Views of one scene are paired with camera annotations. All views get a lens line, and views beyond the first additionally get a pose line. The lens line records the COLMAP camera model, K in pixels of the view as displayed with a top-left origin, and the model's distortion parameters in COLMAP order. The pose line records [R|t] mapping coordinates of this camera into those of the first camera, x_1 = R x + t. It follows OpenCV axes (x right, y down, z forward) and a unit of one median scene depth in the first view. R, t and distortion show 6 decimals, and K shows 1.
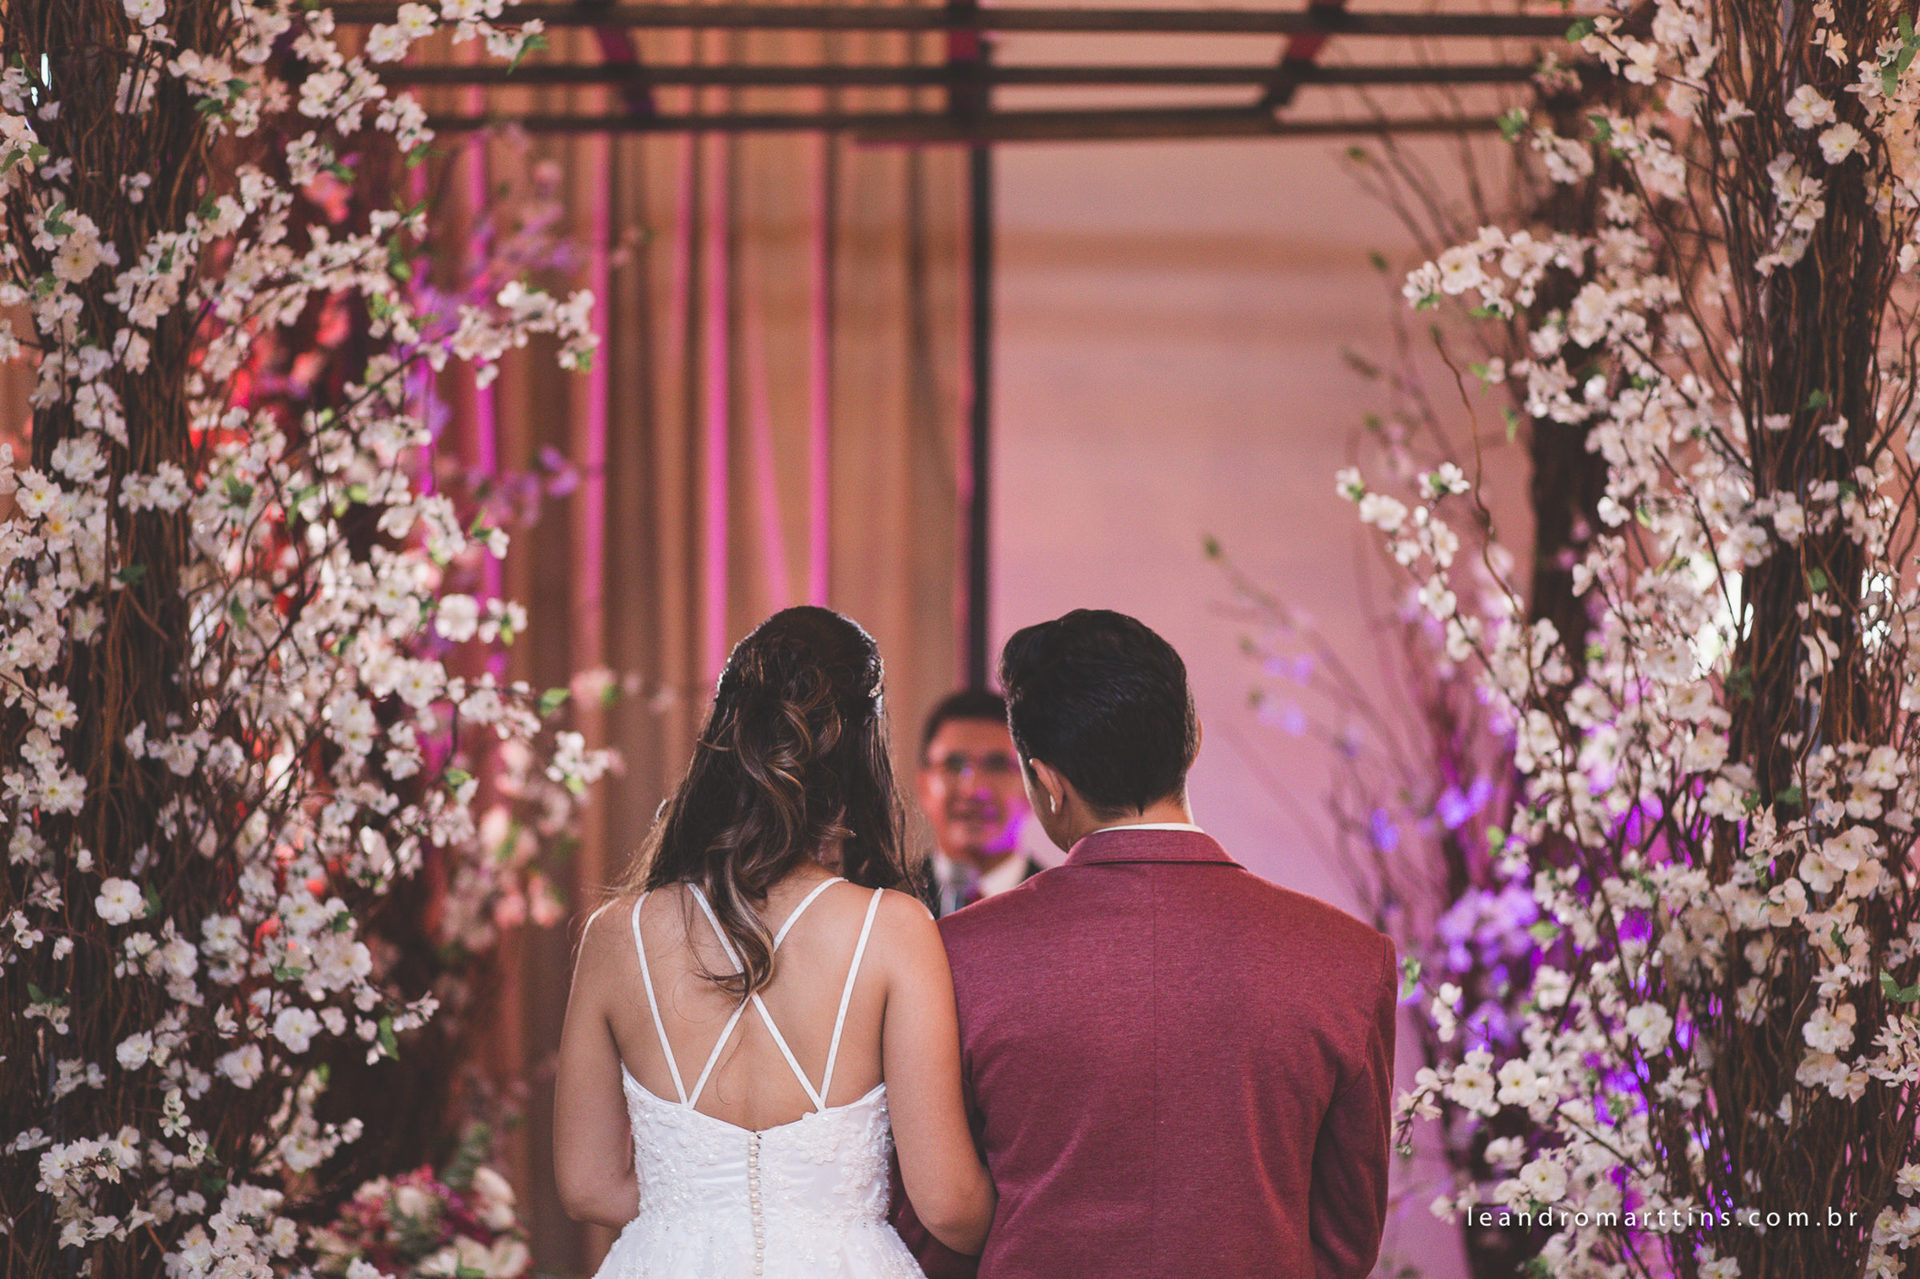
lens RADIAL K [[9103.0, 0, 960.0], [0, 9103.0, 639.5], [0, 0, 1]] dist [0.441260, 5.139527]
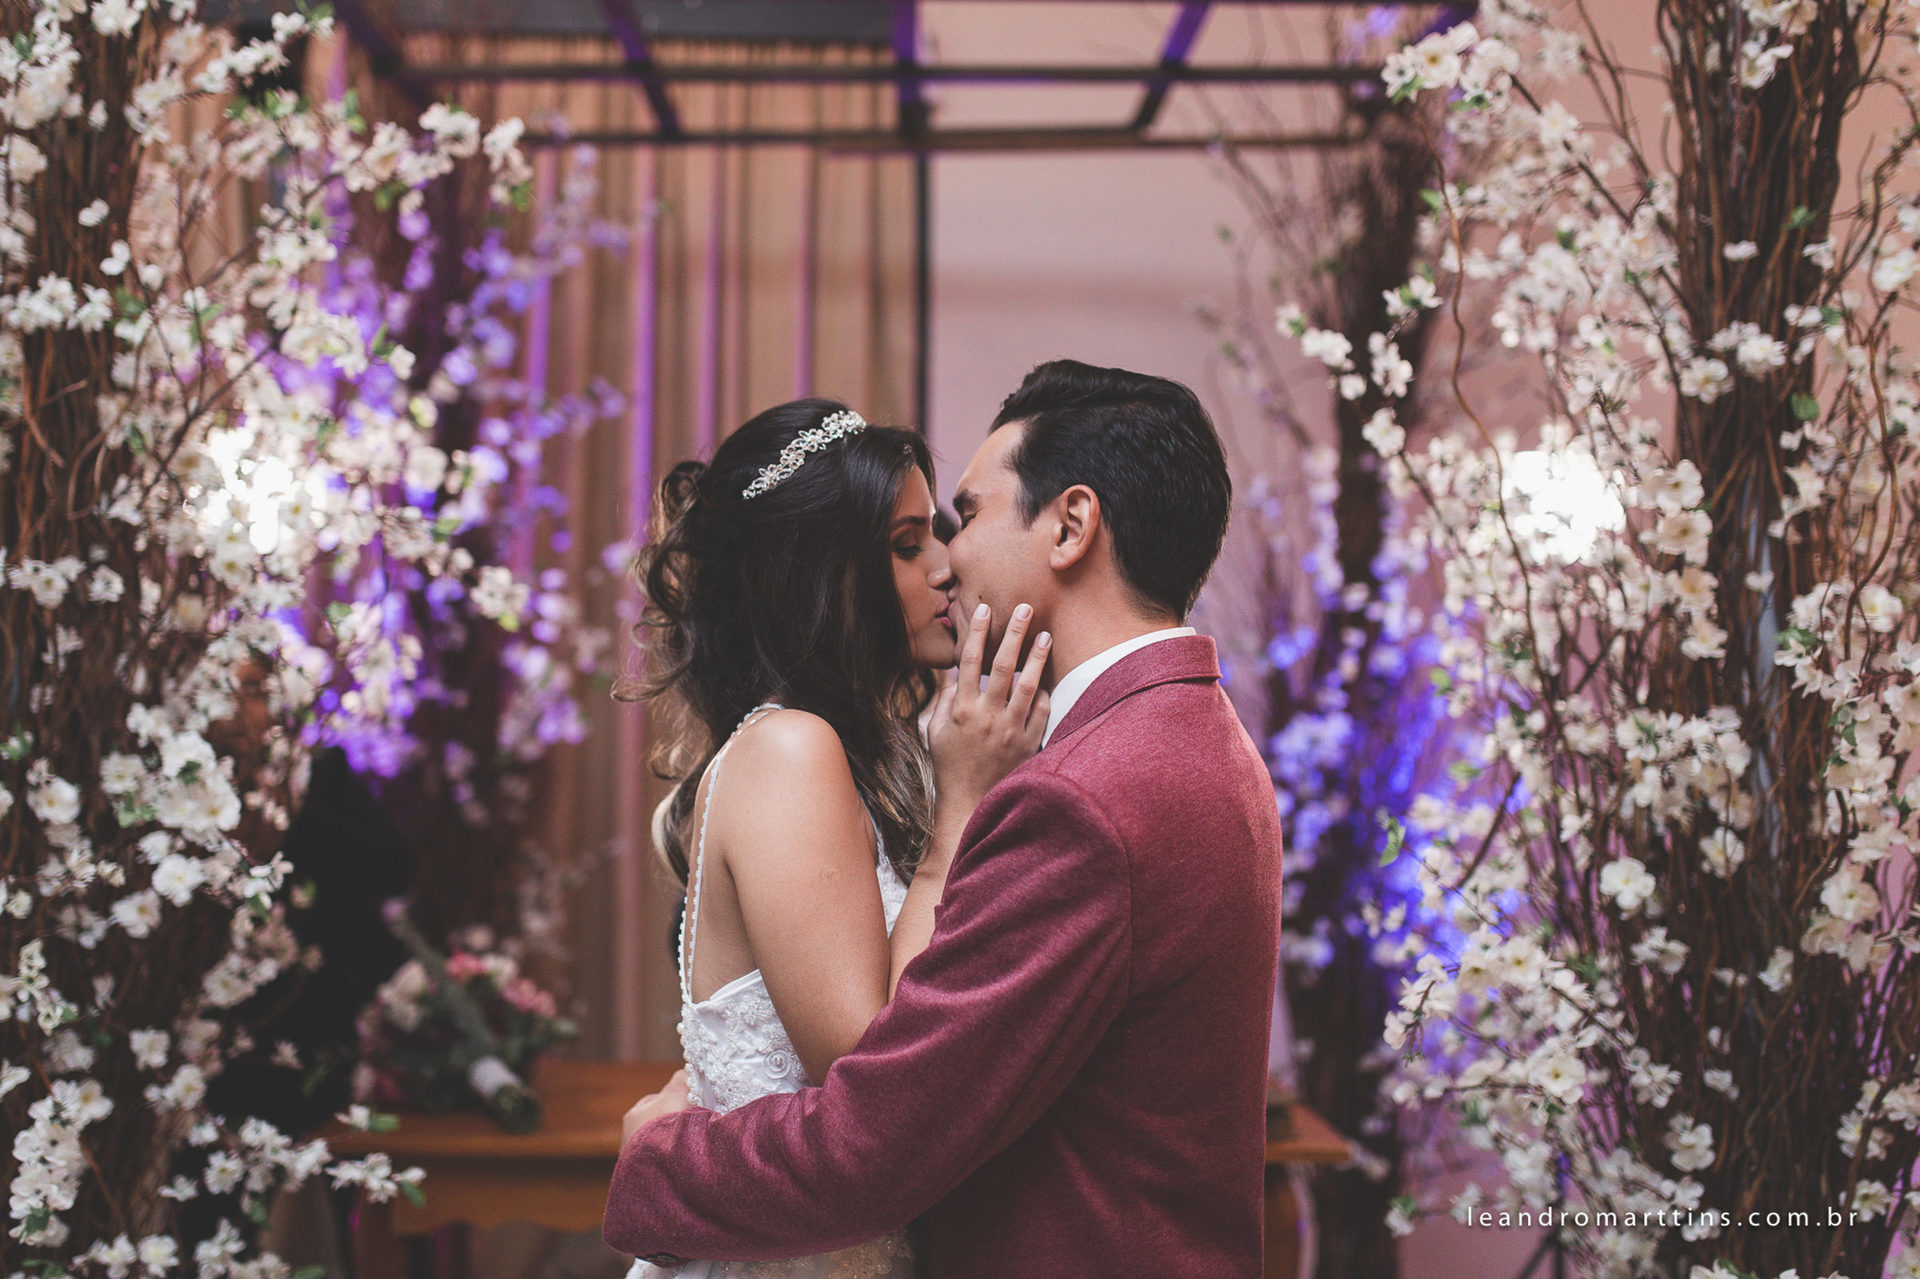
lens RADIAL K [[3496.7, 0, 960.0], [0, 3496.7, 639.5], [0, 0, 1]] dist [-0.011151, -0.036643]
pose [[0.999921, 0.005195, 0.011416, 0.002948], [-0.005359, 0.999883, 0.014338, 0.012331], [-0.011340, -0.014398, 0.999832, 0.628344]]
